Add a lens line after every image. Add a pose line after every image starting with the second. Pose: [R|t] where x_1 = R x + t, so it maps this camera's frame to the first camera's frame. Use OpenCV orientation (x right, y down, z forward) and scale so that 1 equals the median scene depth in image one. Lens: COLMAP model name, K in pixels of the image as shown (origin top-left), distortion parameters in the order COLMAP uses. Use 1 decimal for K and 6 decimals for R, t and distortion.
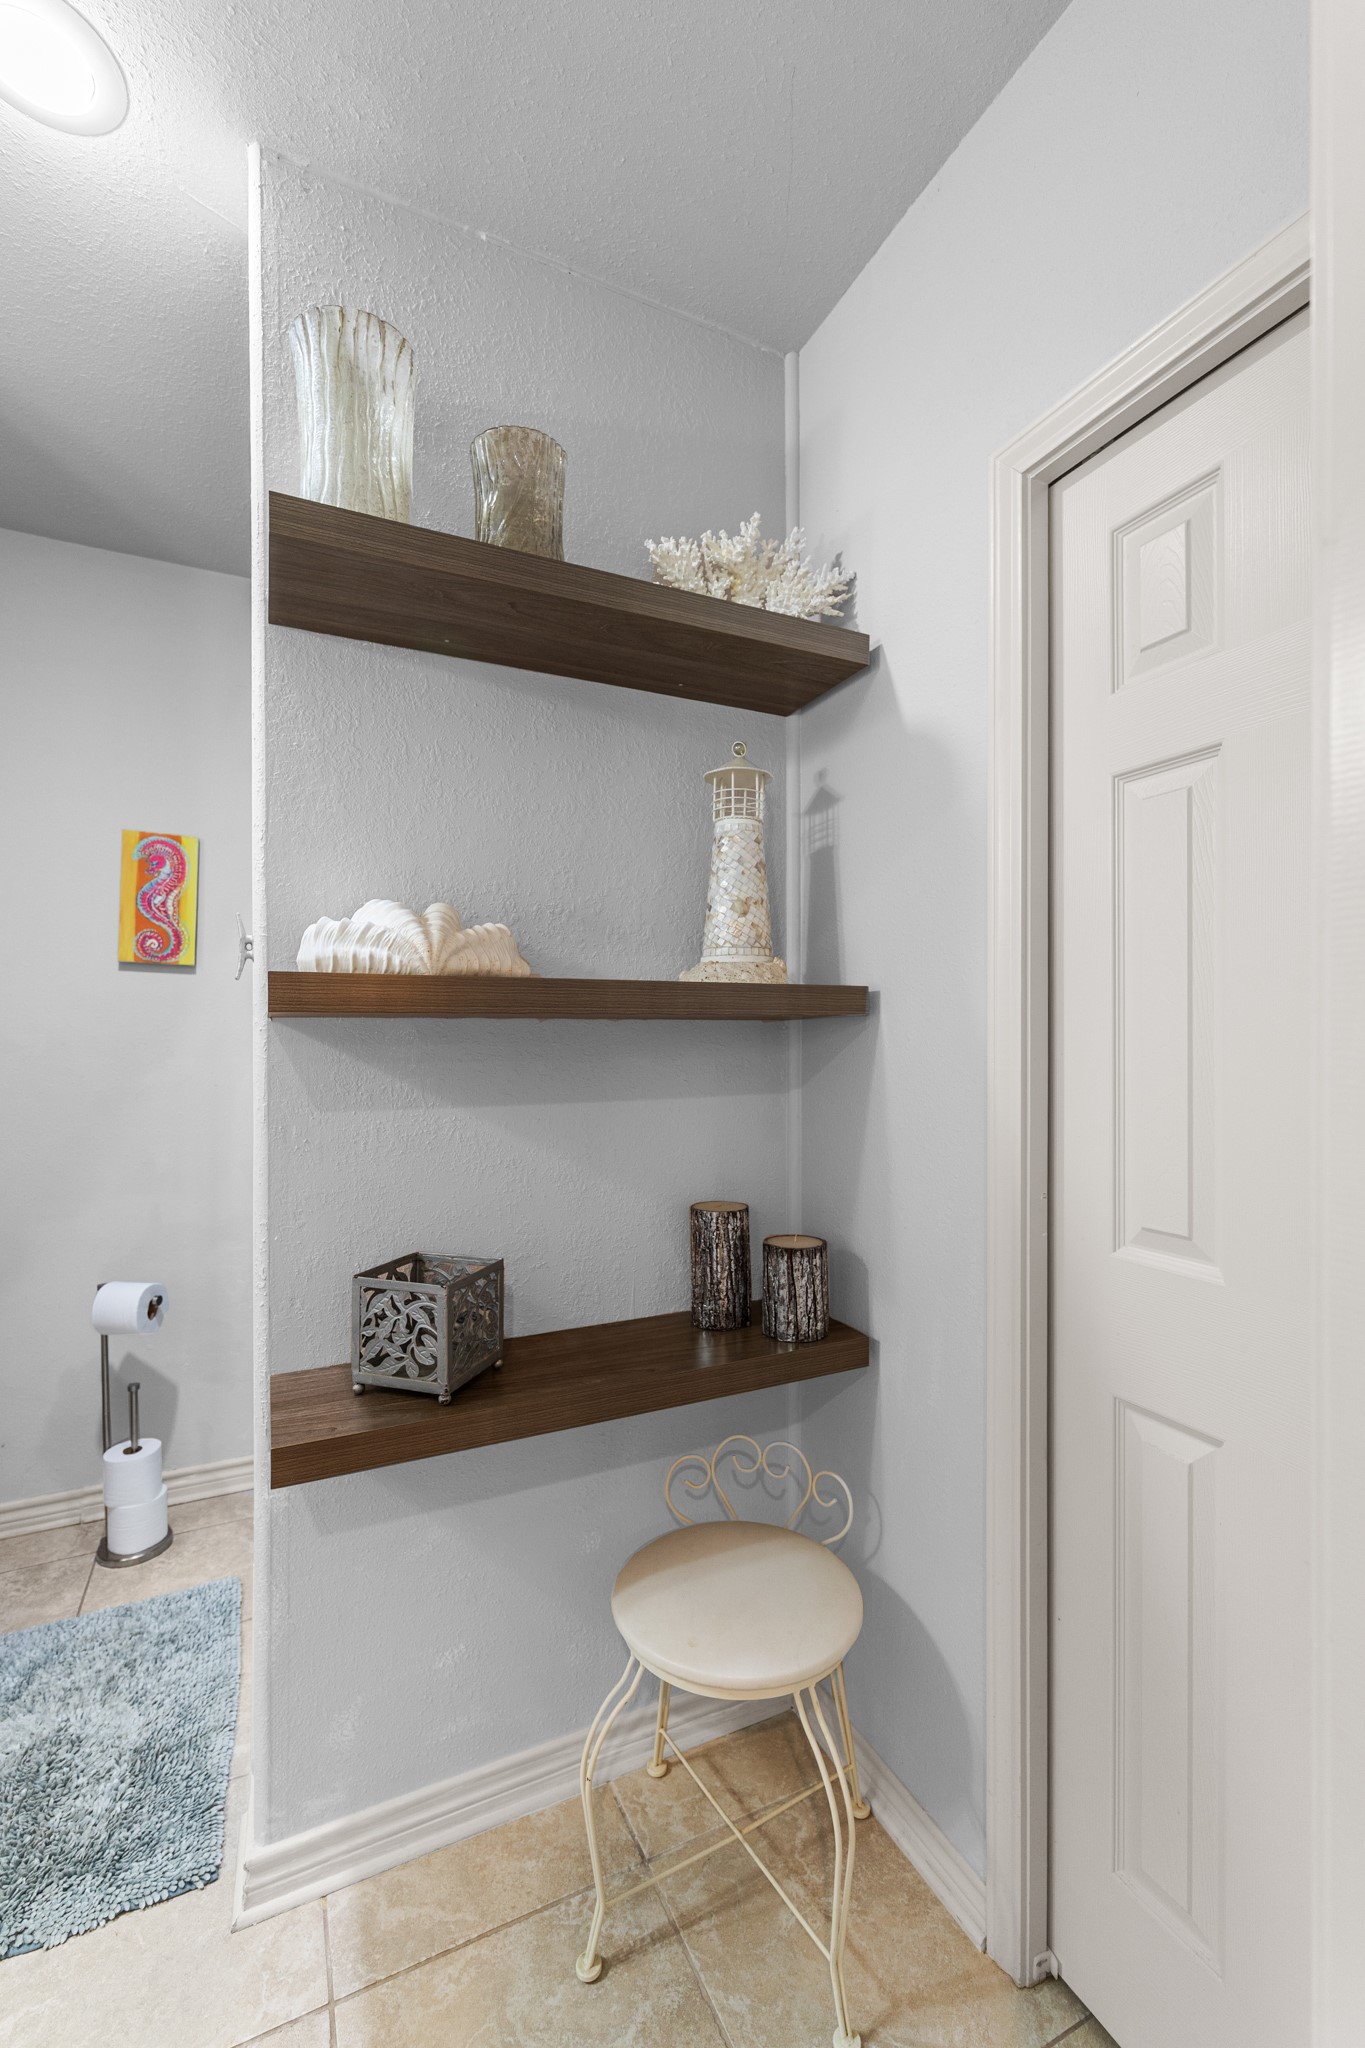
lens RADIAL K [[865.3, 0, 681.1], [0, 865.3, 1026.5], [0, 0, 1]] dist [0.001983, 0.000054]
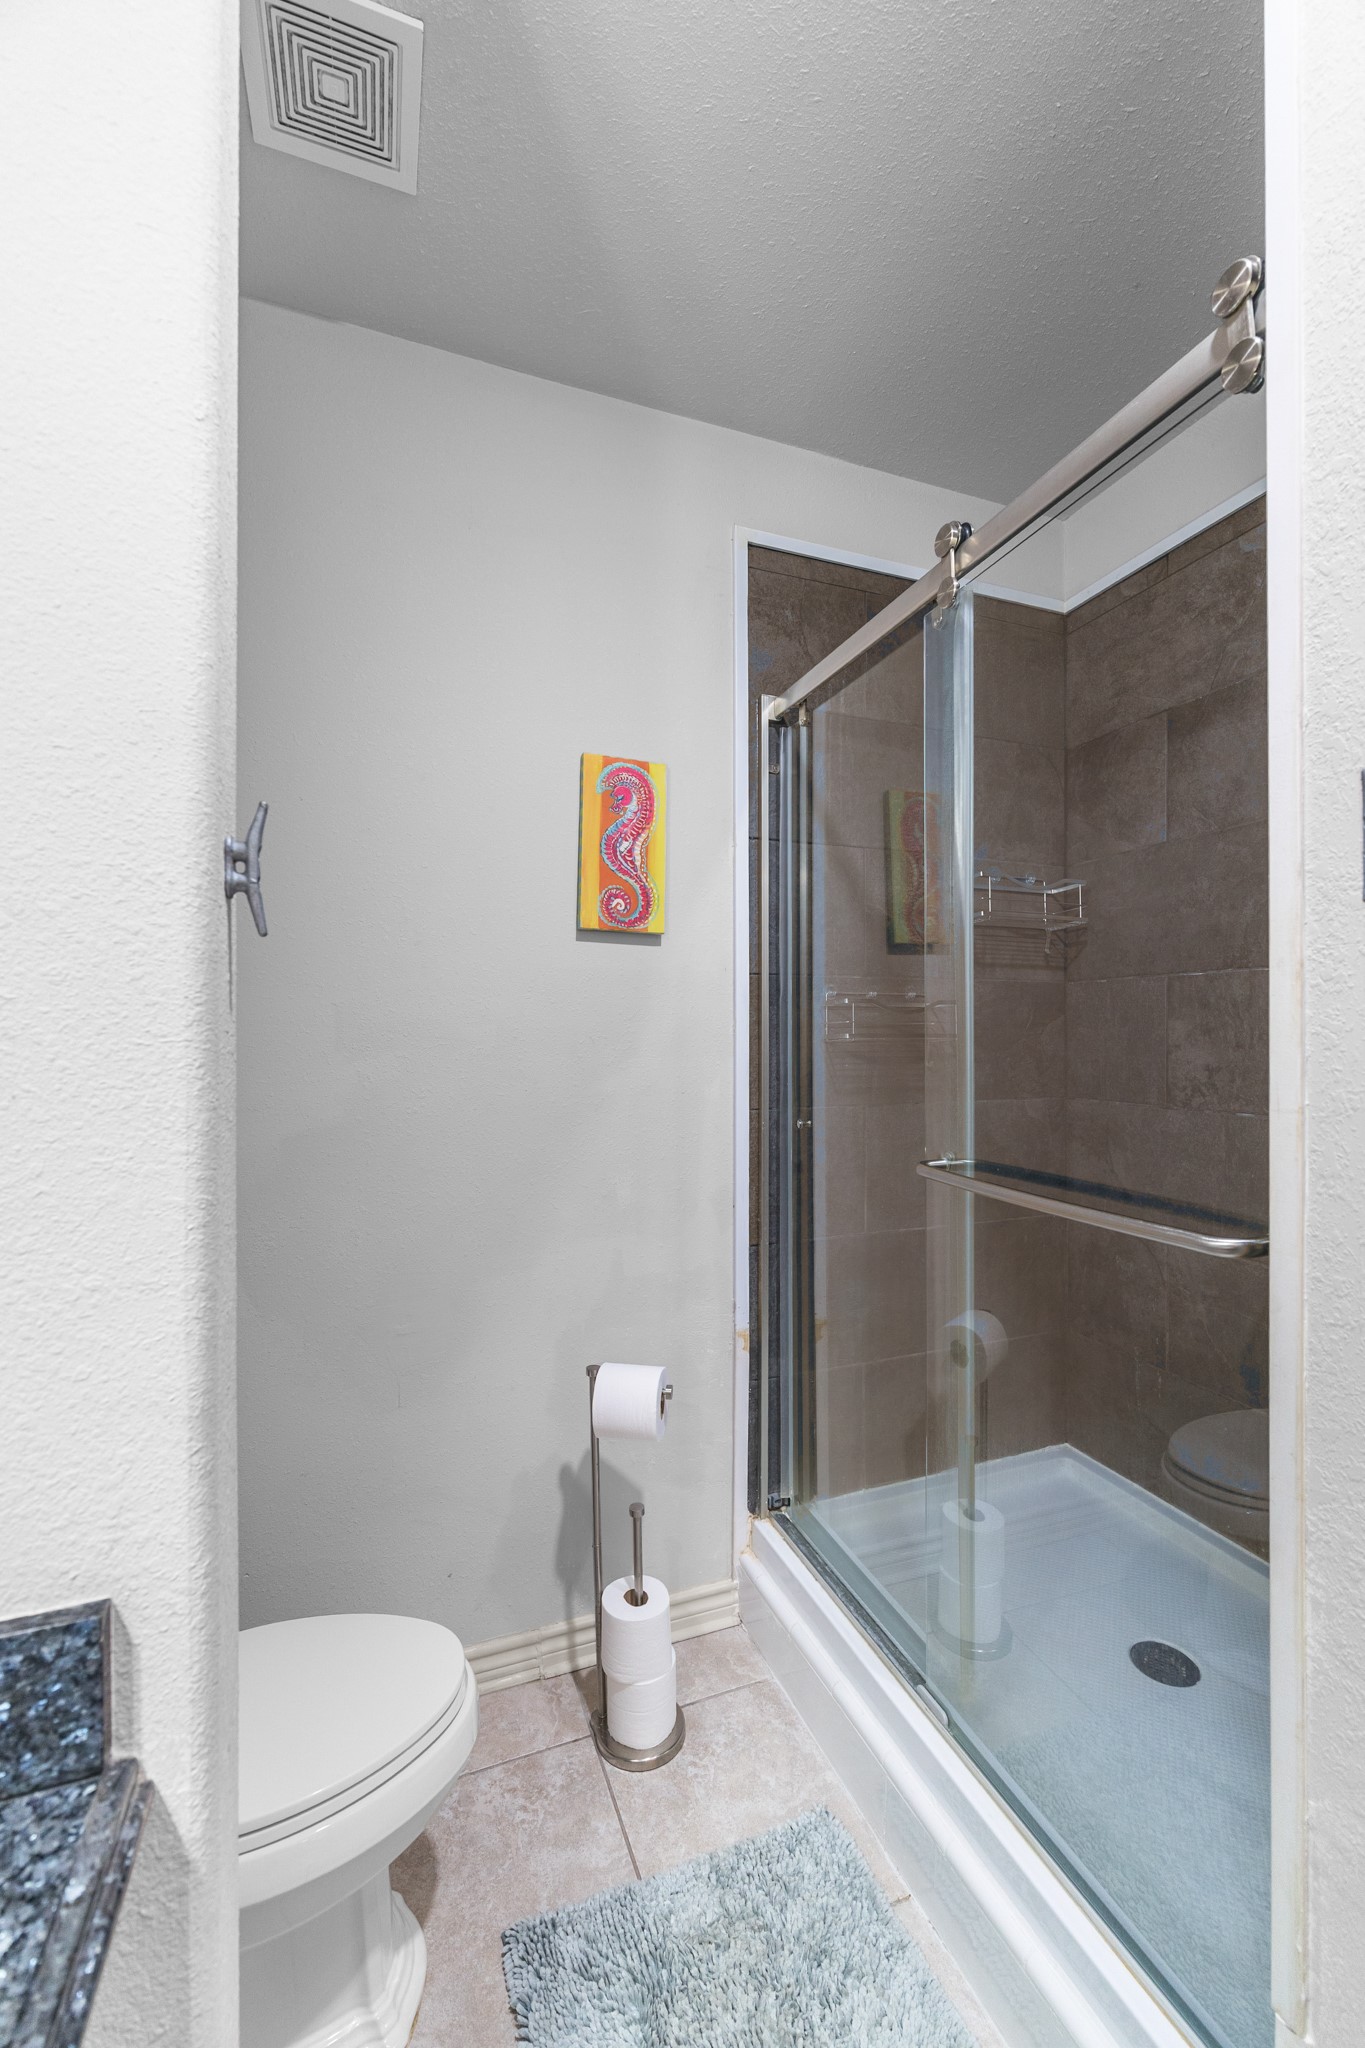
lens RADIAL K [[833.9, 0, 687.8], [0, 833.9, 1026.5], [0, 0, 1]] dist [-0.001294, 0.000173]
pose [[0.996502, -0.003015, -0.083520, -0.488757], [0.002674, 0.999988, -0.004191, 0.013480], [0.083532, 0.003953, 0.996497, 0.283123]]
